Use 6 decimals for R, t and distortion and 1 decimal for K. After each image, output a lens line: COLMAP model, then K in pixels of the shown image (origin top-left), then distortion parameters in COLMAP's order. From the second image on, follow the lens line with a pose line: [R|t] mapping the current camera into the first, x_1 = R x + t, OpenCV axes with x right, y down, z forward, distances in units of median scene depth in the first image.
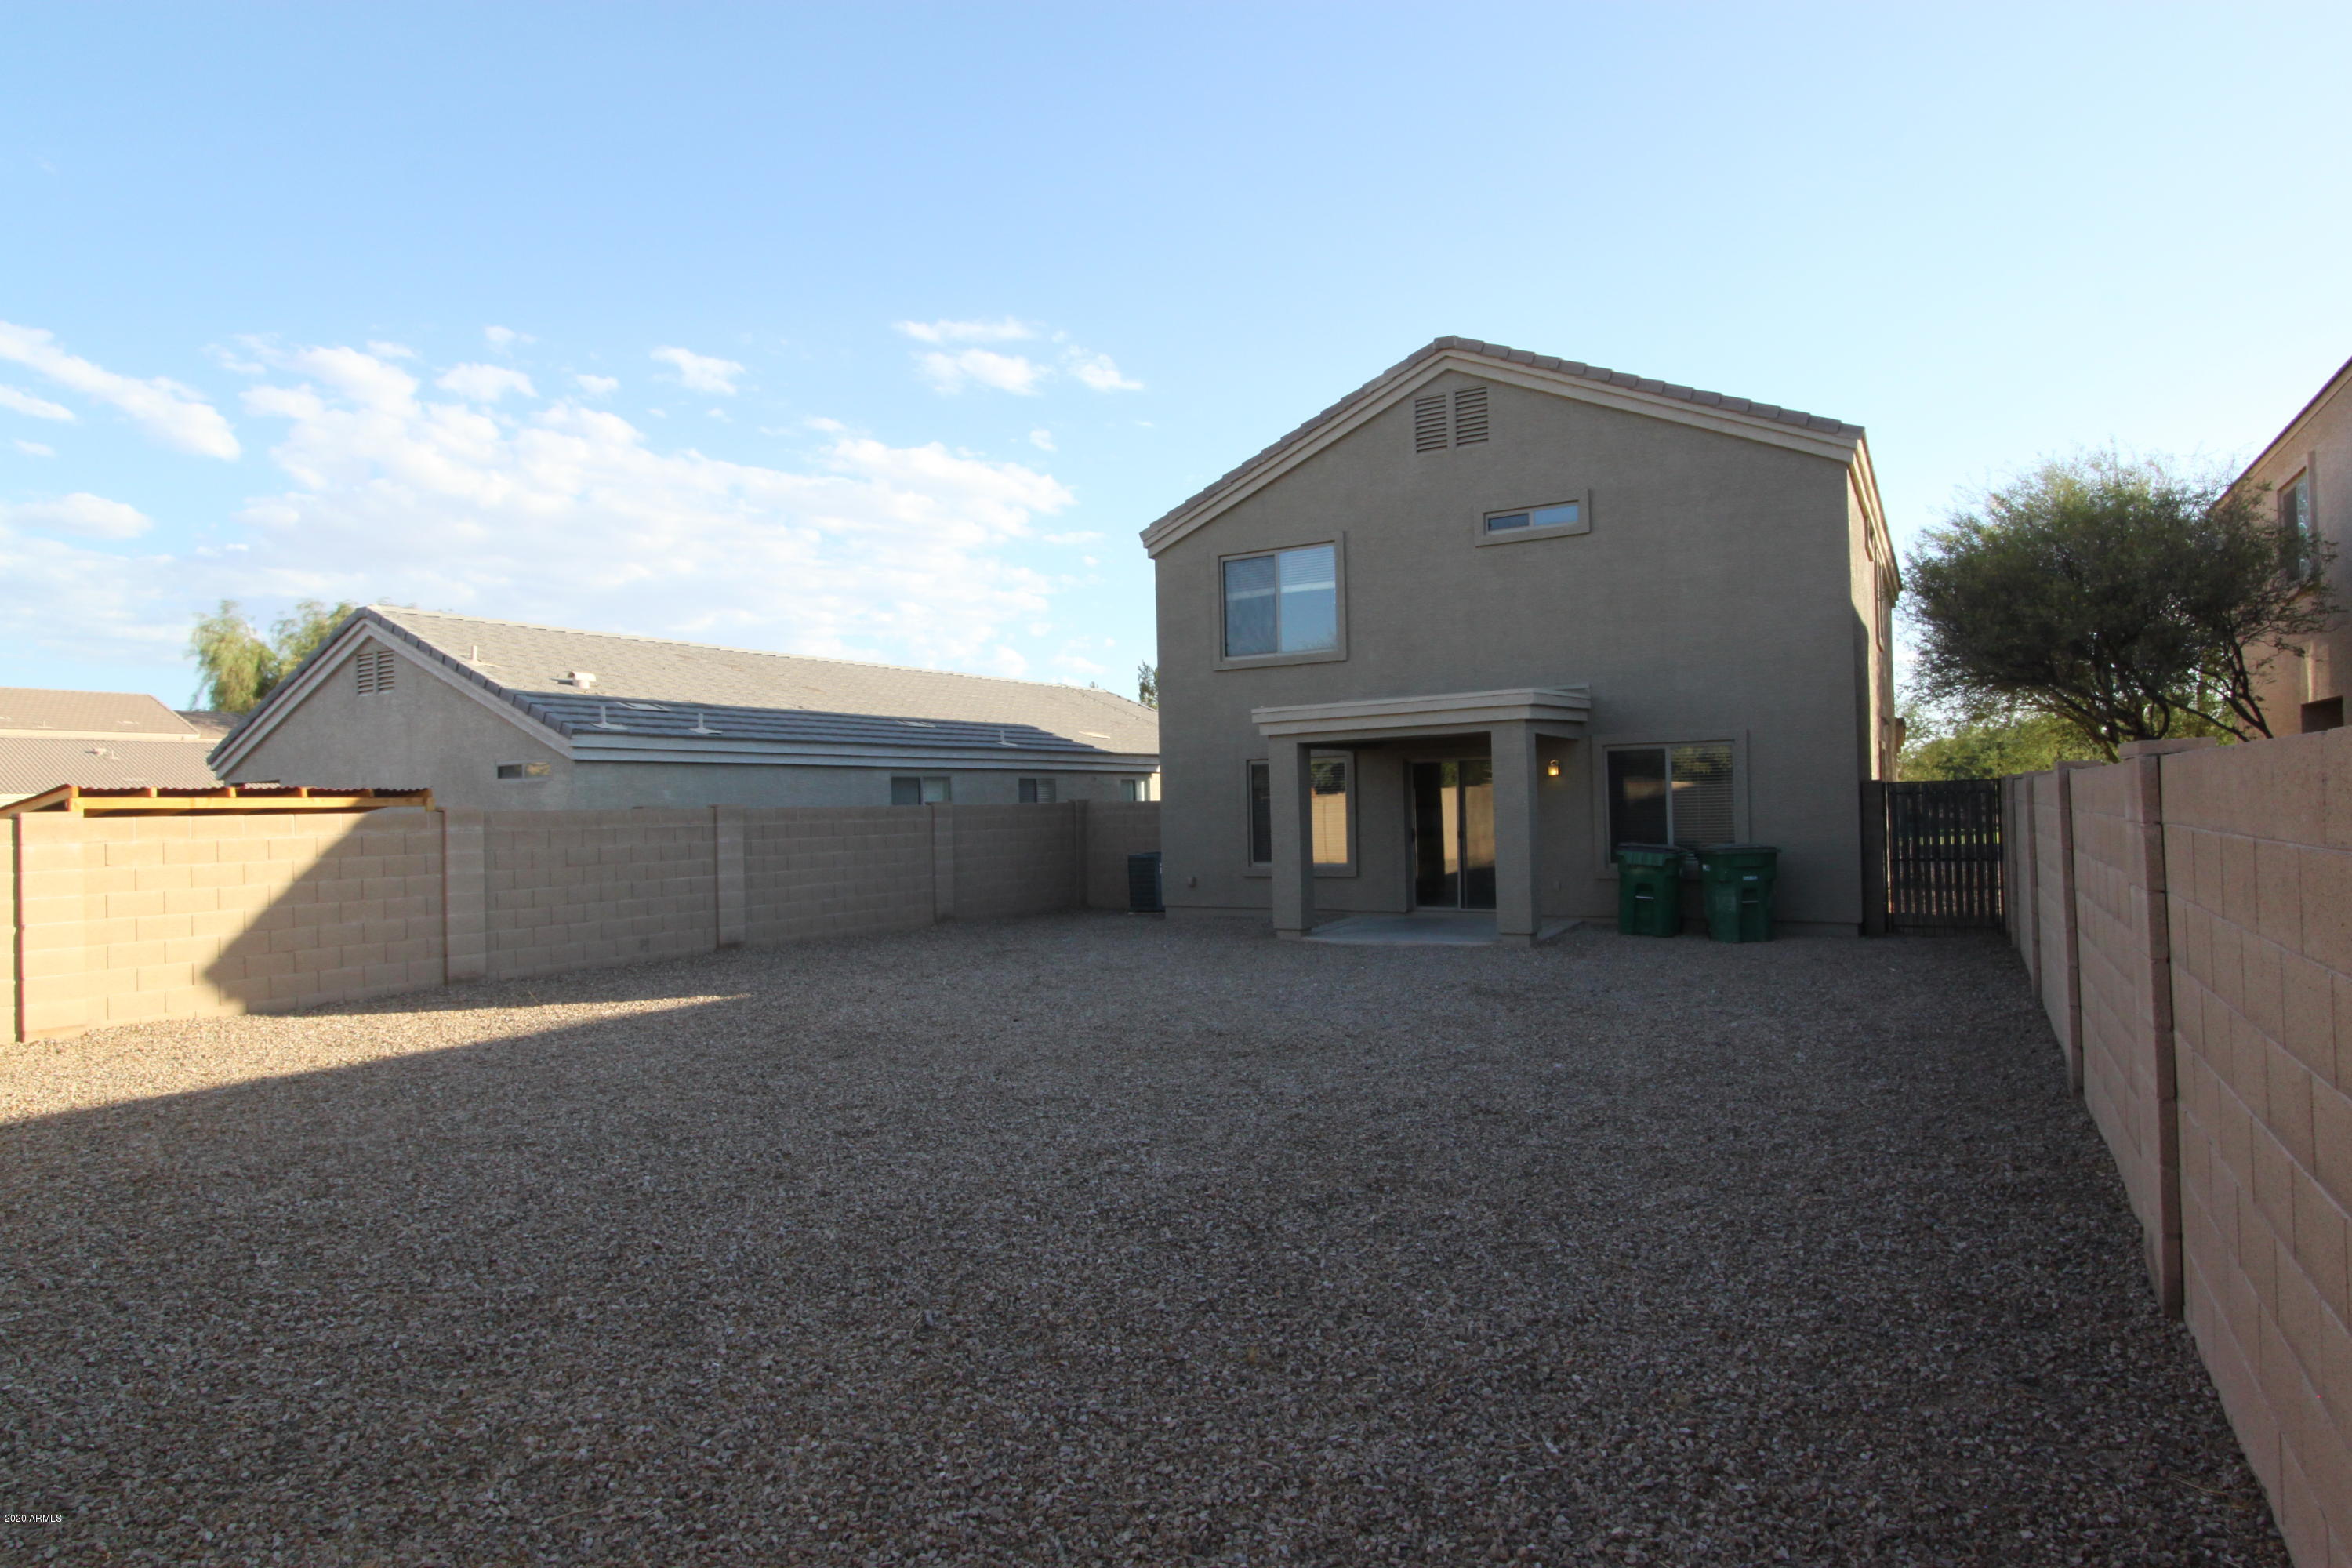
lens RADIAL K [[1280.1, 0, 1176.5], [0, 1280.1, 780.0], [0, 0, 1]] dist [-0.020189, 0.003981]
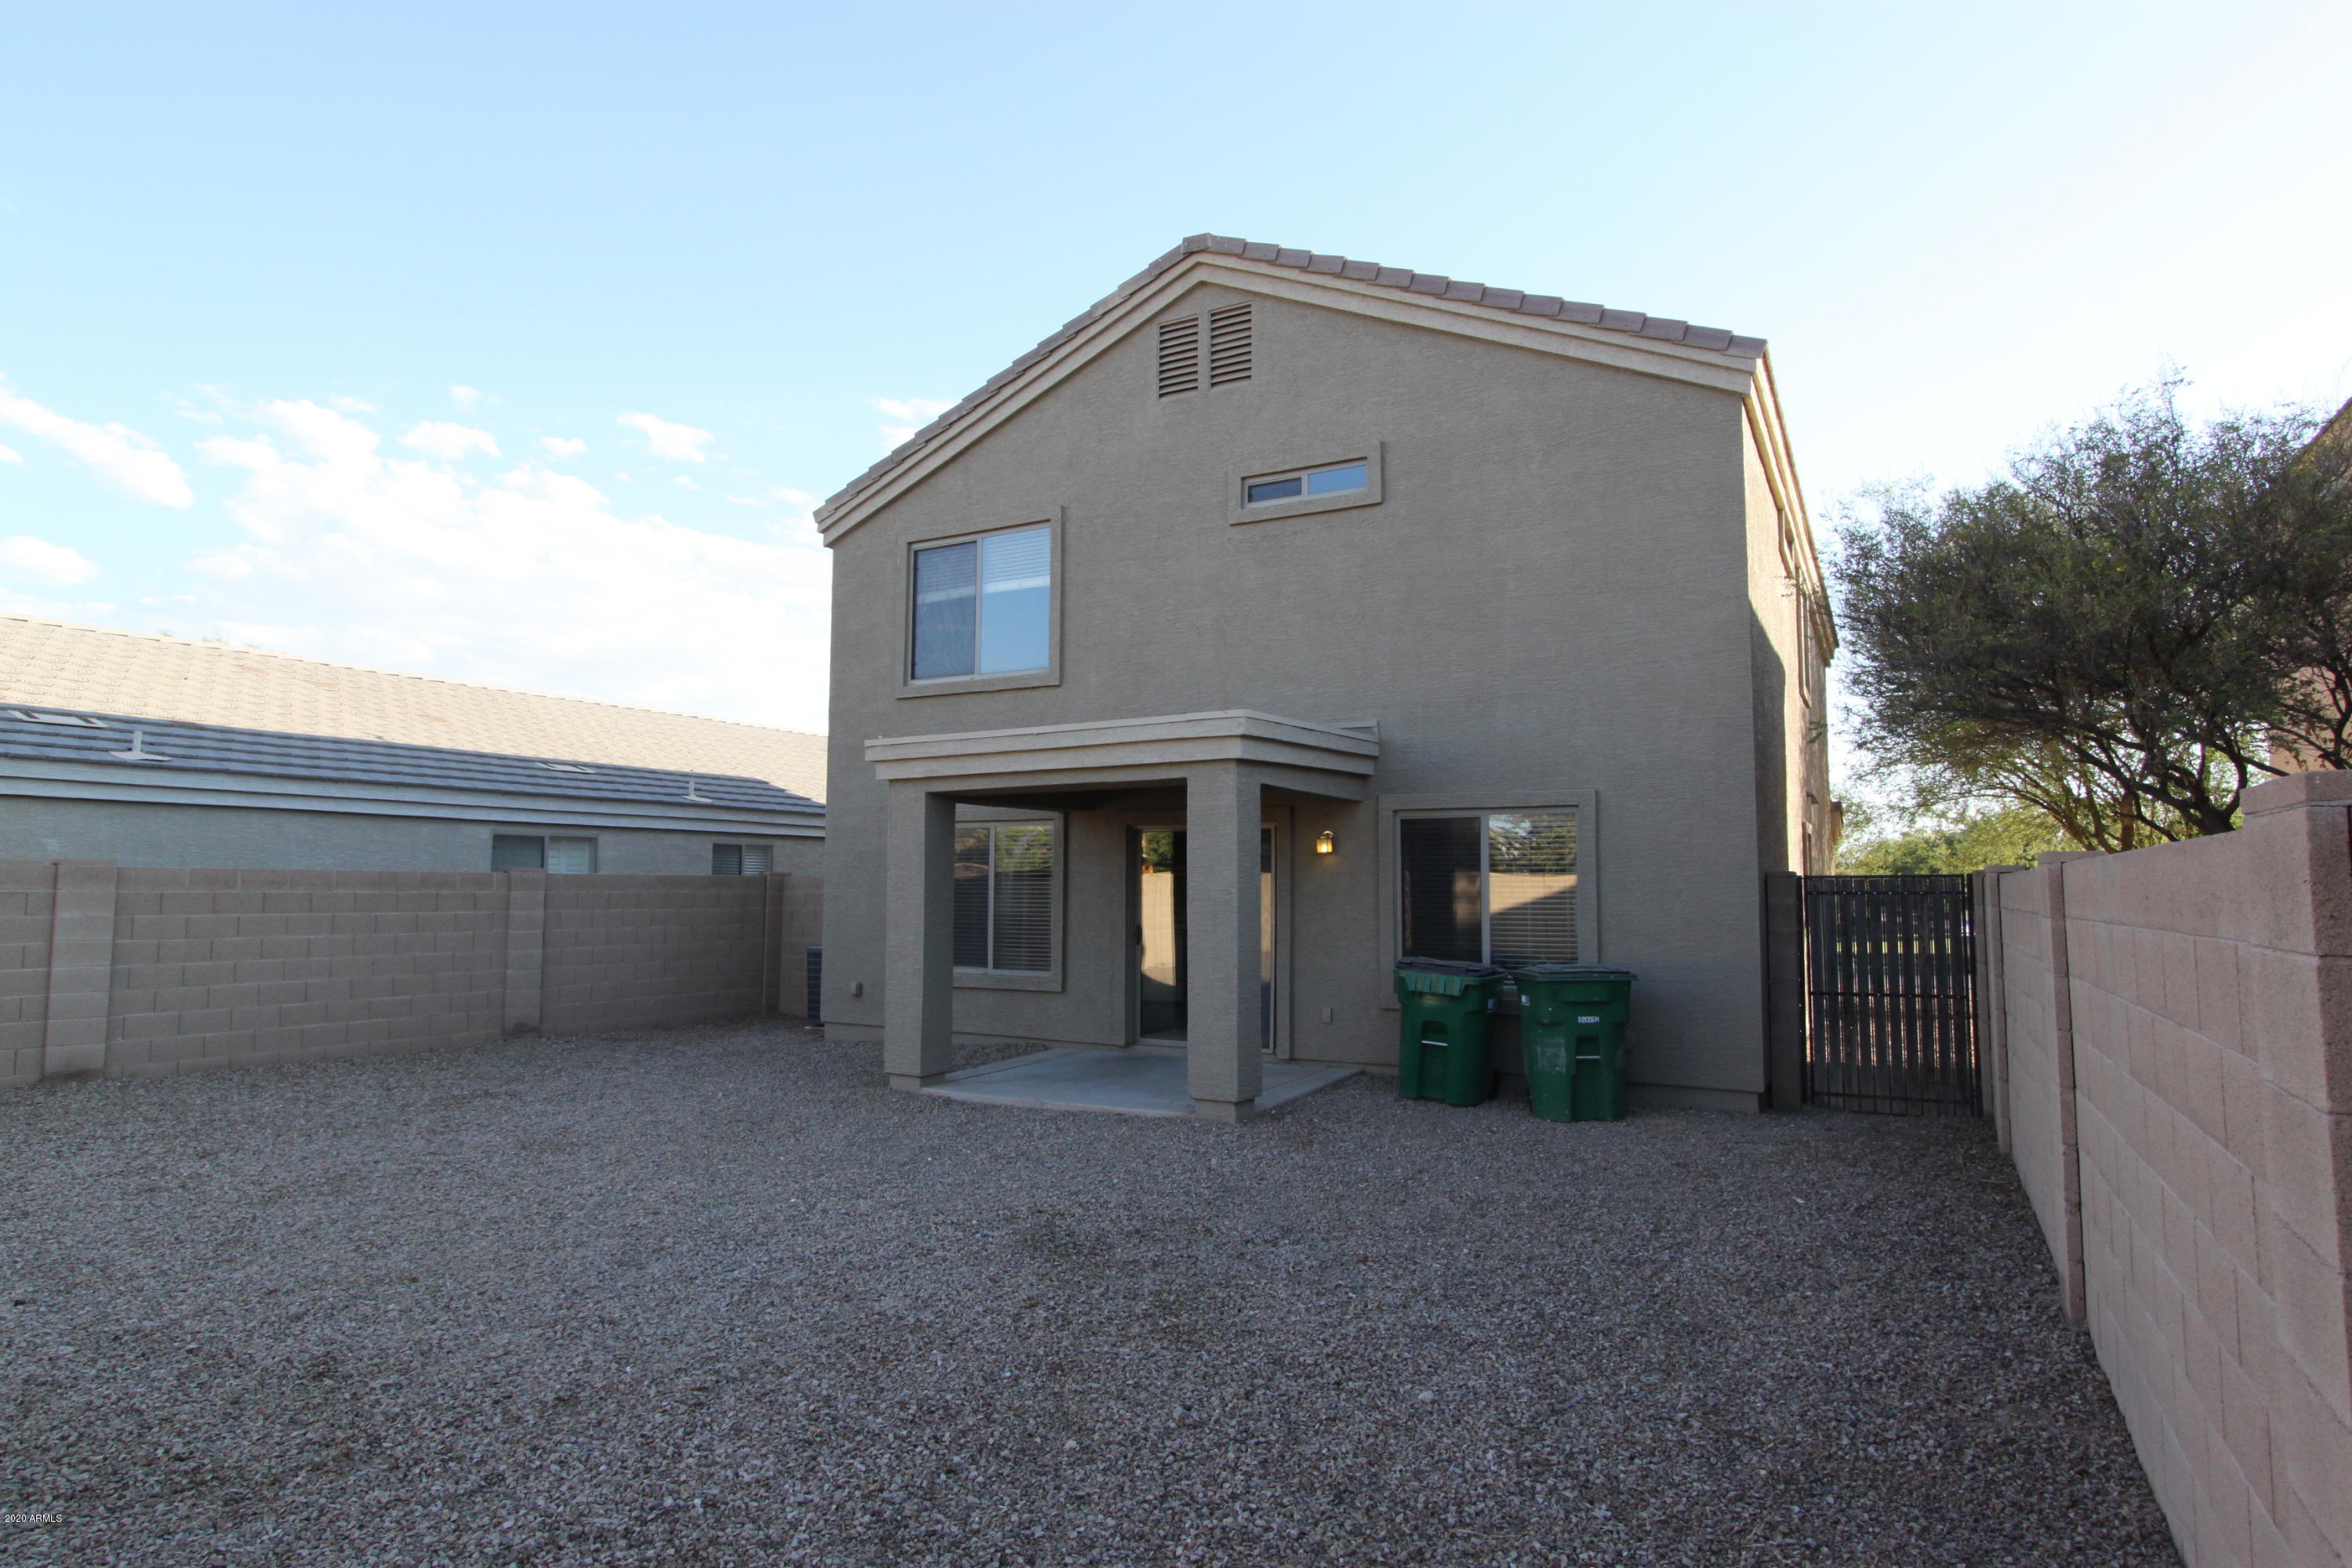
lens RADIAL K [[1280.1, 0, 1172.8], [0, 1280.1, 783.7], [0, 0, 1]] dist [-0.020189, 0.003981]
pose [[0.999185, 0.029181, 0.027891, 0.173602], [-0.027445, 0.997777, -0.060727, 0.002859], [-0.029601, 0.059912, 0.997765, 0.284623]]
